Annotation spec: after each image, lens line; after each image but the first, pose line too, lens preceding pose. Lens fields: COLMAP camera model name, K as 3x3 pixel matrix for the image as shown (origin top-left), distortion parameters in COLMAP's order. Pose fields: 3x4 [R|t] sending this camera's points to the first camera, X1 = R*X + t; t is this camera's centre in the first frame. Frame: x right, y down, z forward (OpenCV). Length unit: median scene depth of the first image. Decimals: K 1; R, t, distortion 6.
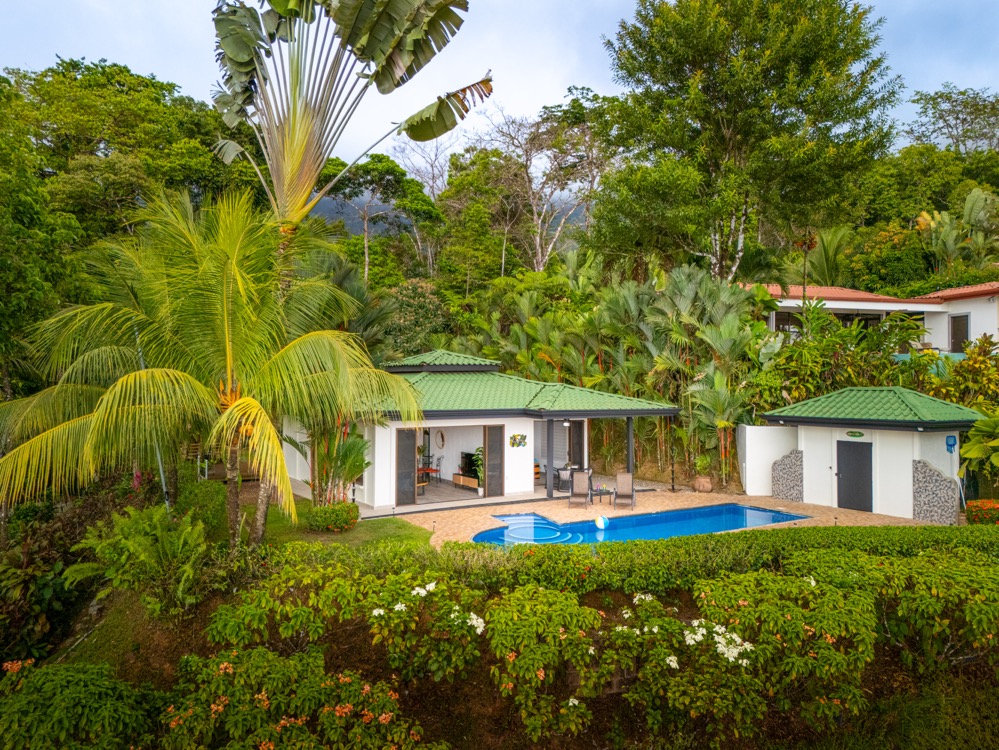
lens RADIAL K [[730.2, 0, 499.5], [0, 730.2, 375.0], [0, 0, 1]] dist [0.114326, -0.000153]
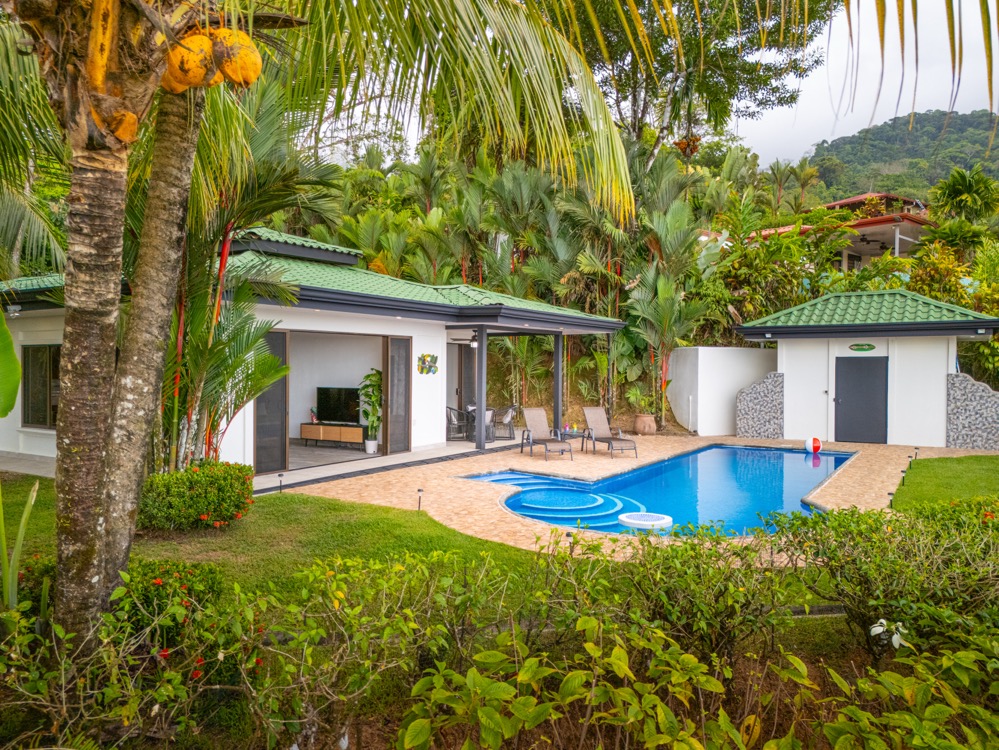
lens RADIAL K [[730.2, 0, 499.5], [0, 730.2, 375.0], [0, 0, 1]] dist [0.114326, -0.000153]
pose [[0.906051, -0.002501, 0.423162, -0.186983], [-0.009387, 0.999618, 0.026007, 0.083213], [-0.423065, -0.027536, 0.905681, 0.406872]]
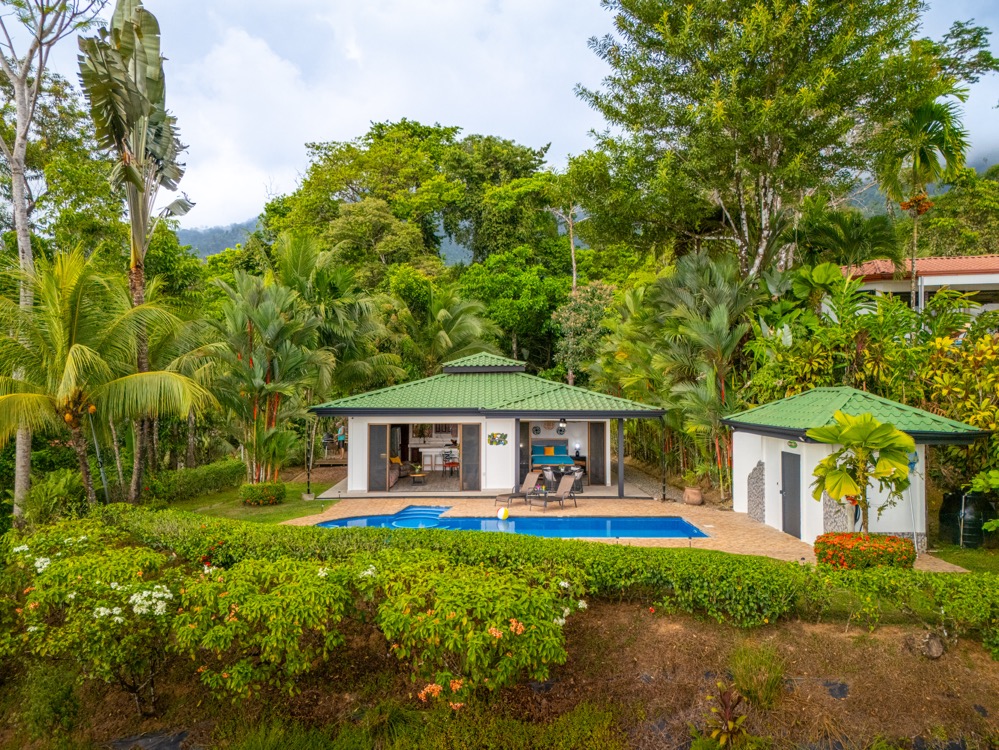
lens RADIAL K [[730.2, 0, 499.5], [0, 730.2, 375.0], [0, 0, 1]] dist [0.114326, -0.000153]
pose [[0.859871, -0.006831, -0.510466, 0.561997], [0.009288, 0.999954, 0.002265, -0.003234], [0.510427, -0.006689, 0.859895, 0.114304]]
